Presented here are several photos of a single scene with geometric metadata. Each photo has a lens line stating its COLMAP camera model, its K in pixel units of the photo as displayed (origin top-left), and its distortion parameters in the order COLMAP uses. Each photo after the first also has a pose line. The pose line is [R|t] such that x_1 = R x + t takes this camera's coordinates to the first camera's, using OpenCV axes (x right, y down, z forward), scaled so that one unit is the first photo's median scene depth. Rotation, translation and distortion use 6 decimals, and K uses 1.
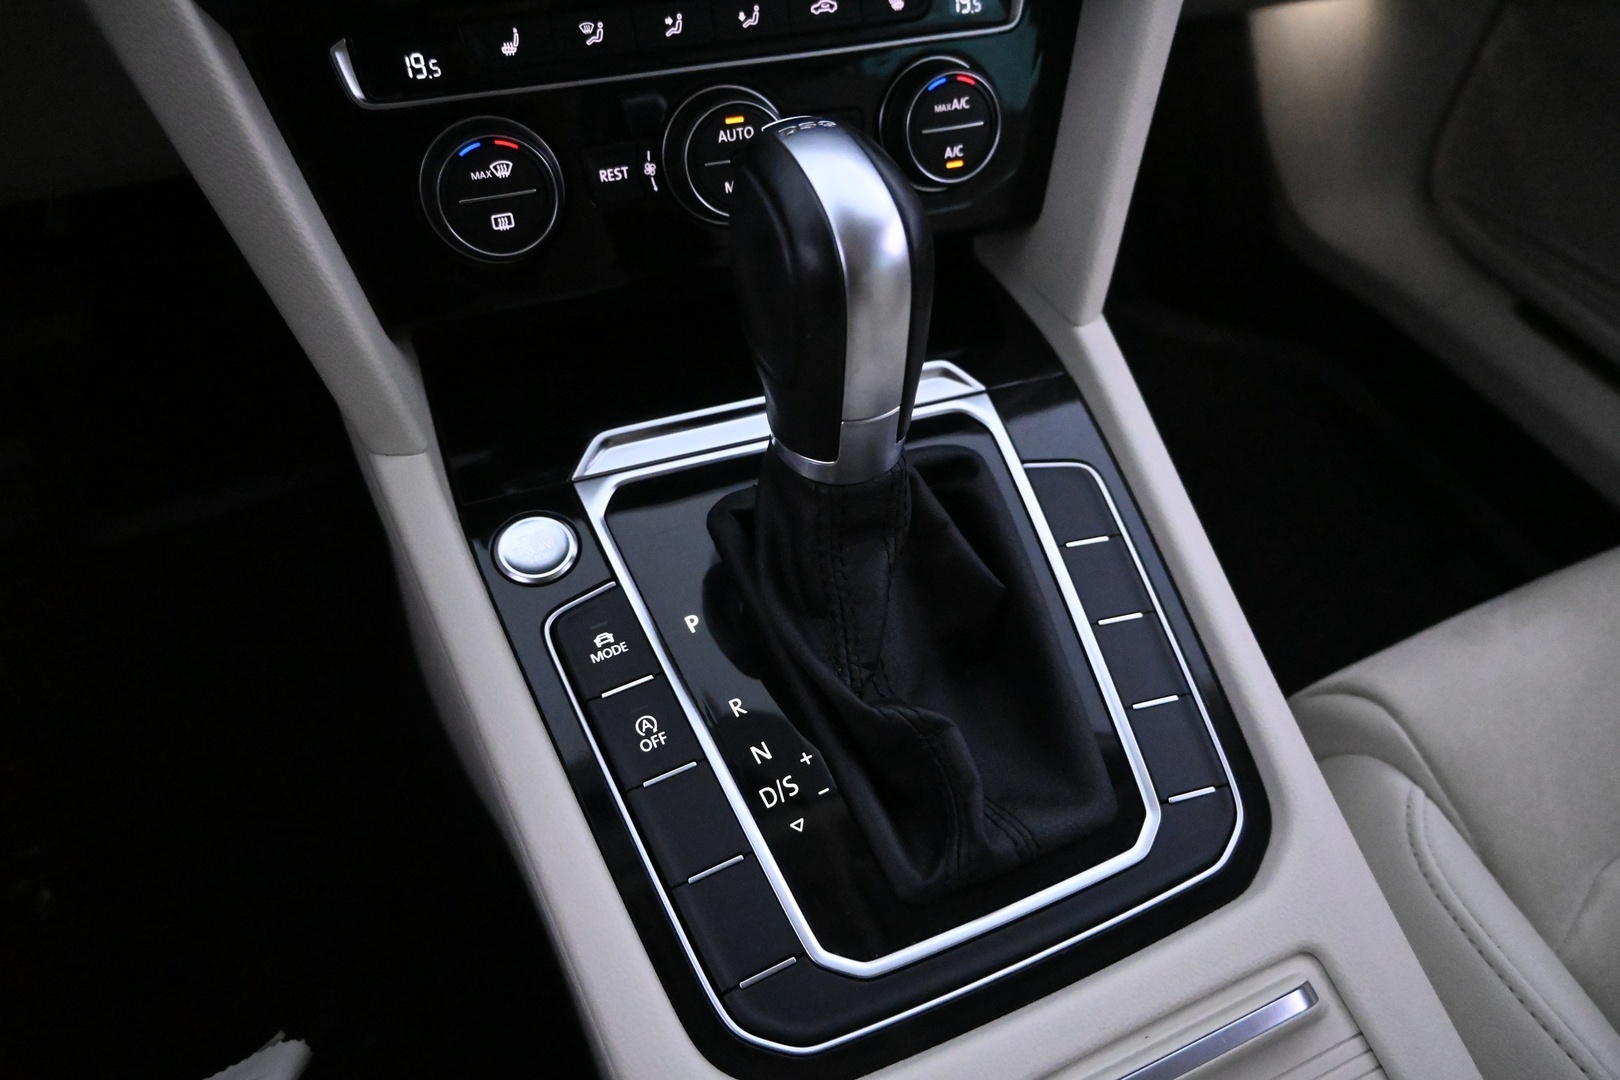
lens RADIAL K [[1100.1, 0, 805.1], [0, 1100.1, 533.4], [0, 0, 1]] dist [-0.008293, 0.004965]
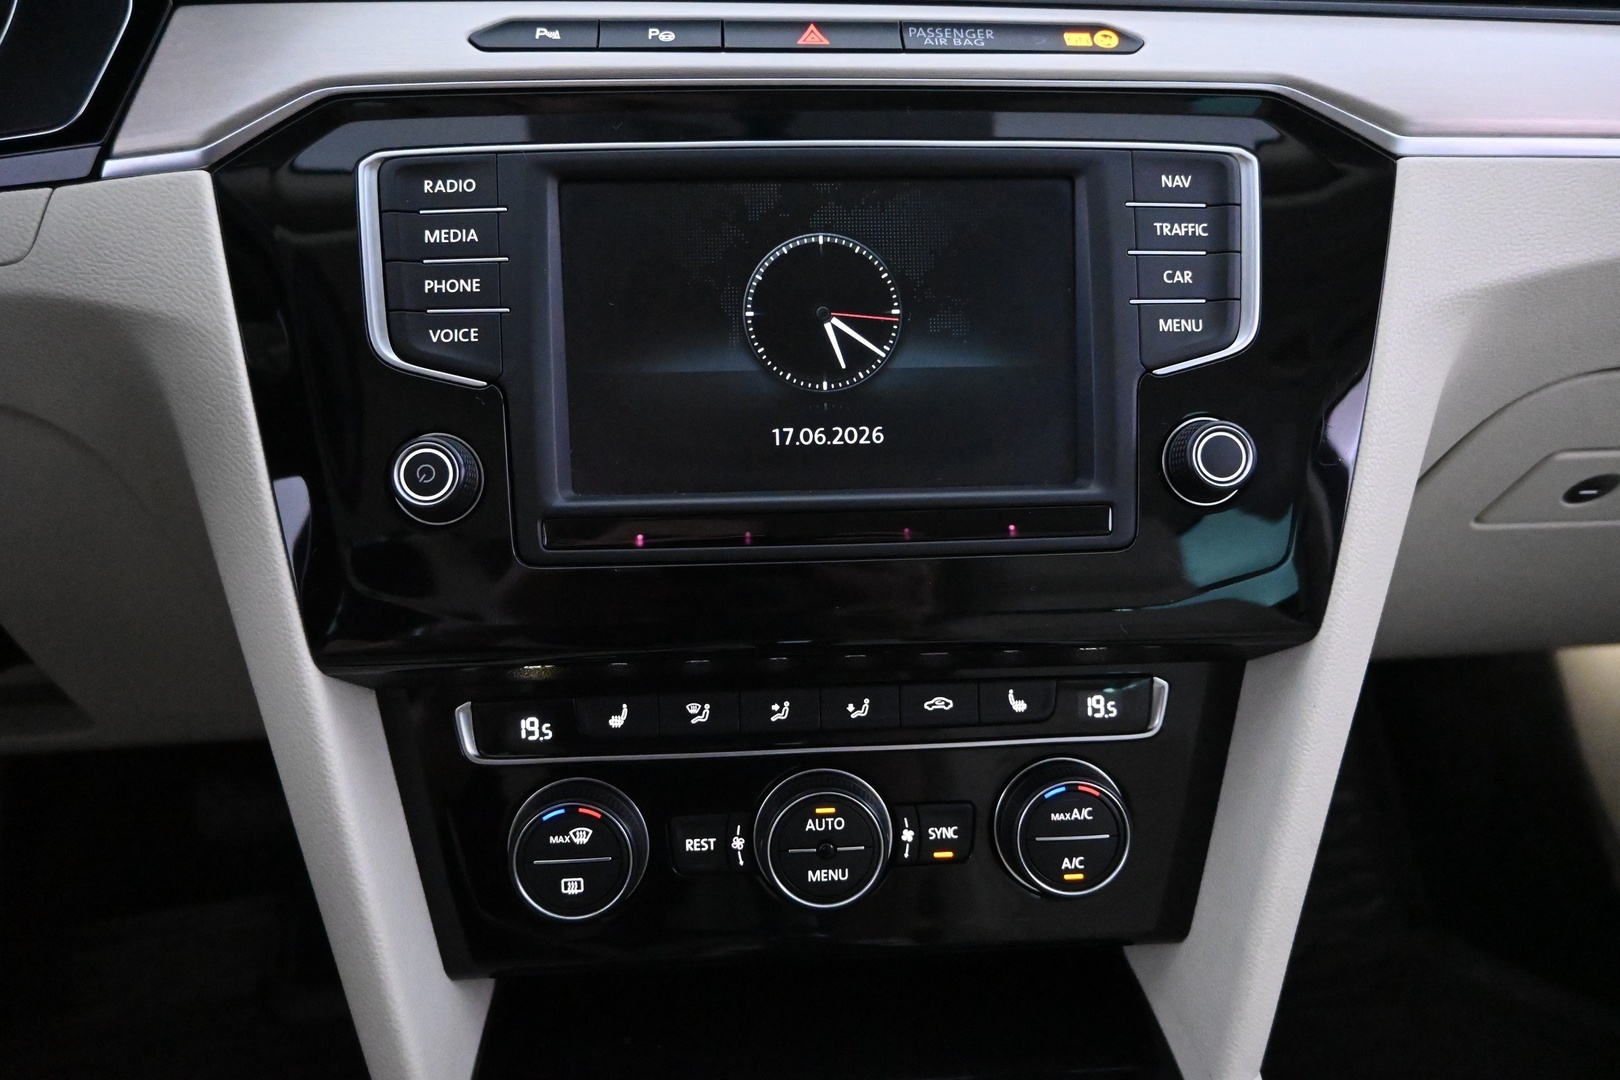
lens RADIAL K [[1100.1, 0, 810.7], [0, 1100.1, 533.4], [0, 0, 1]] dist [-0.008293, 0.004965]
pose [[0.955743, 0.075644, -0.284312, 0.187520], [-0.186454, 0.903263, -0.386461, -0.229349], [0.227575, 0.422368, 0.877391, 0.048368]]
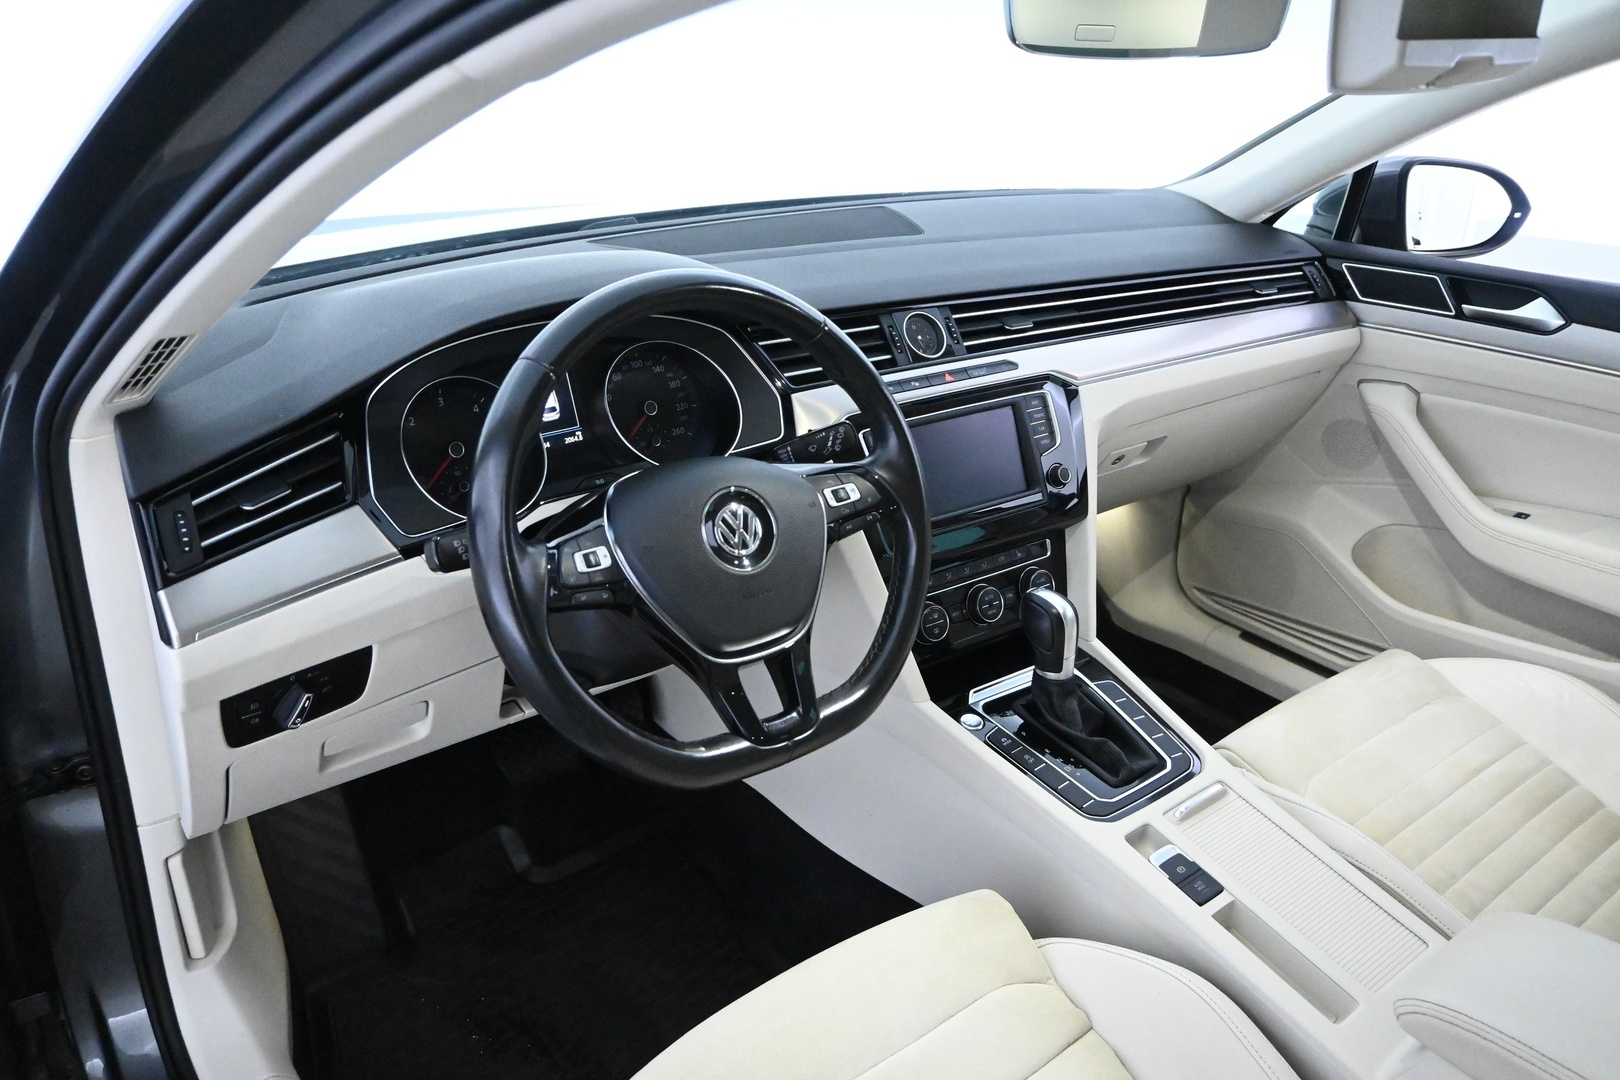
lens RADIAL K [[1206.7, 0, 827.0], [0, 1206.7, 514.8], [0, 0, 1]] dist [0.002829, 0.001679]
pose [[0.966946, -0.126714, 0.221268, -1.380610], [0.207553, 0.895216, -0.394348, 0.792309], [-0.148113, 0.427238, 0.891925, -2.412224]]
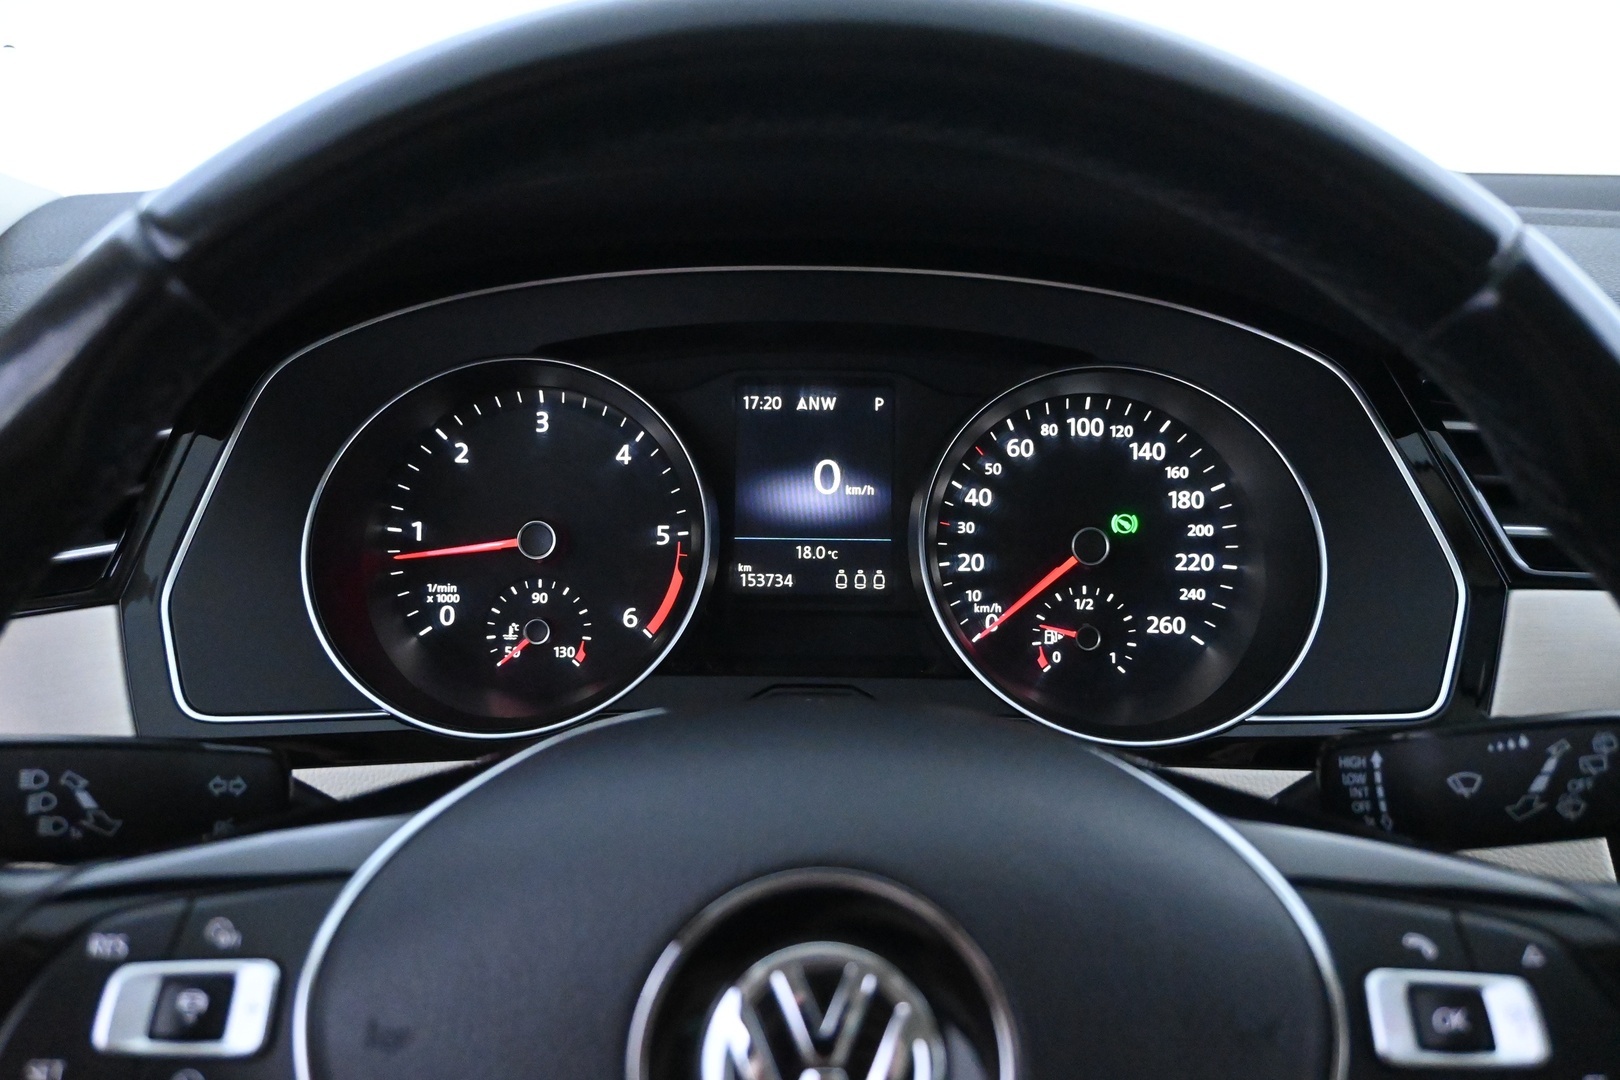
lens RADIAL K [[1422.0, 0, 804.1], [0, 1422.0, 542.1], [0, 0, 1]] dist [0.004452, -0.001713]
pose [[0.910695, 0.092068, -0.402688, -0.729977], [-0.288941, 0.838654, -0.461707, -0.168993], [0.295208, 0.536827, 0.790360, -0.668871]]
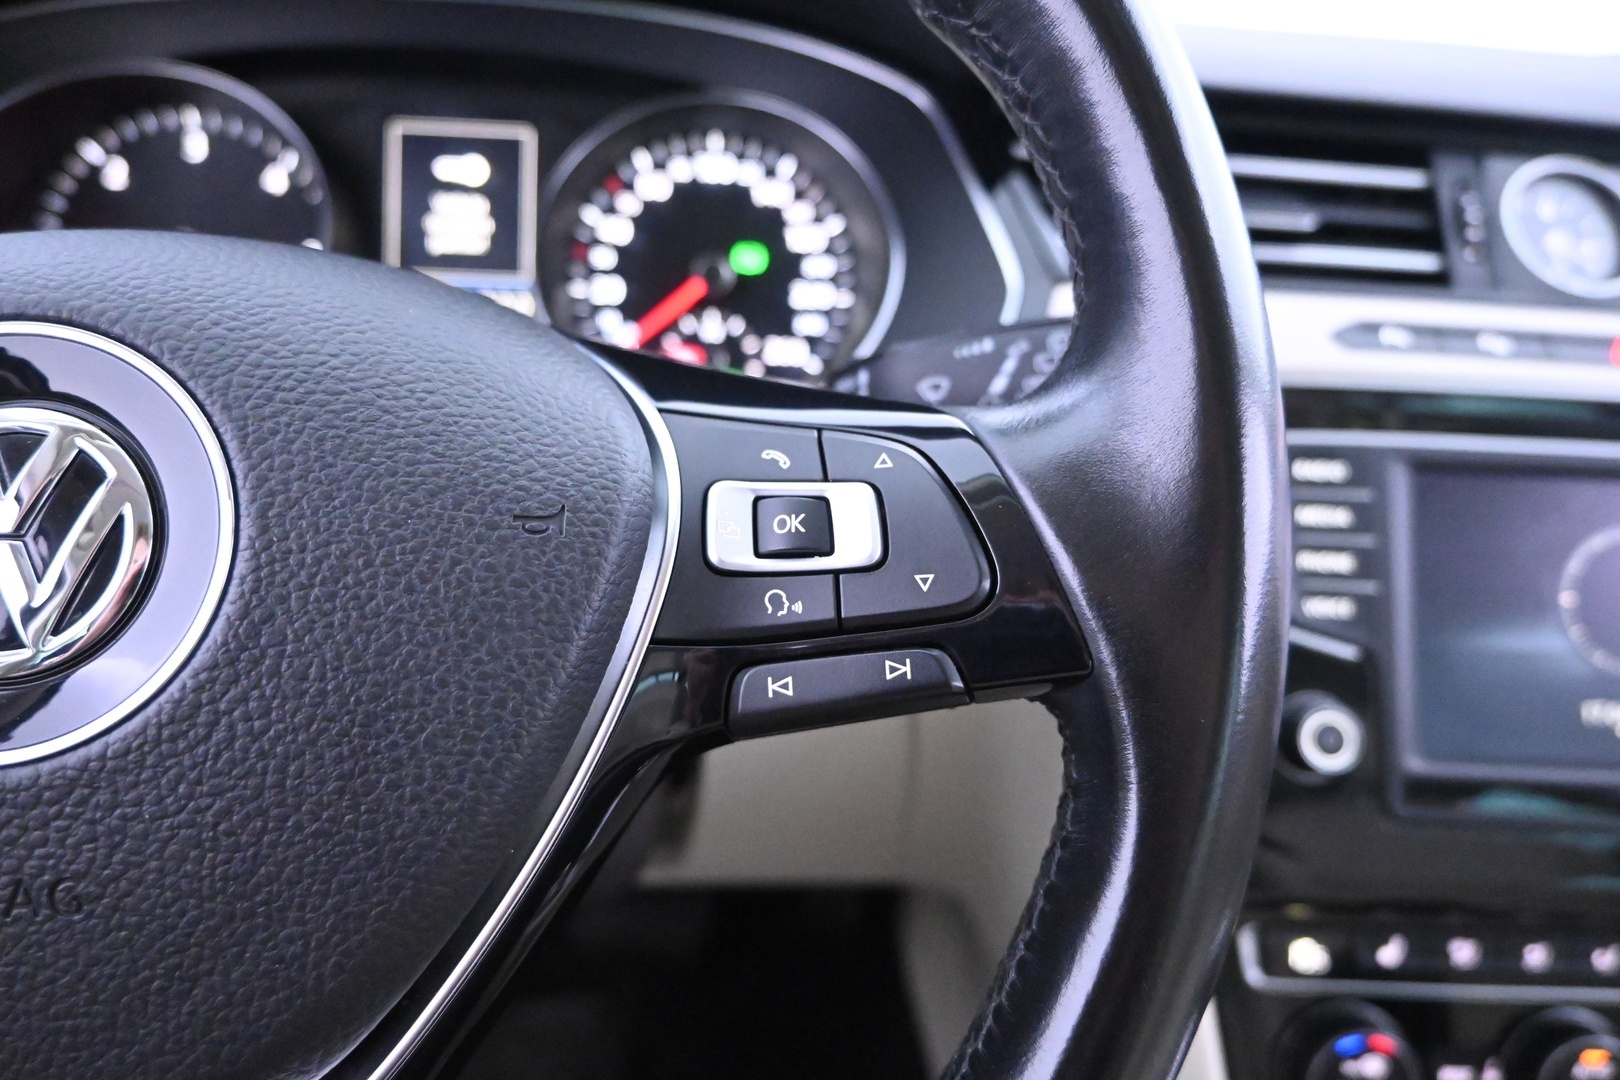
lens RADIAL K [[1100.1, 0, 800.8], [0, 1100.1, 535.1], [0, 0, 1]] dist [-0.008293, 0.004965]
pose [[0.939165, 0.126453, -0.319342, -0.521975], [-0.262146, 0.864640, -0.428576, -0.170478], [0.221921, 0.486218, 0.845188, -0.290582]]
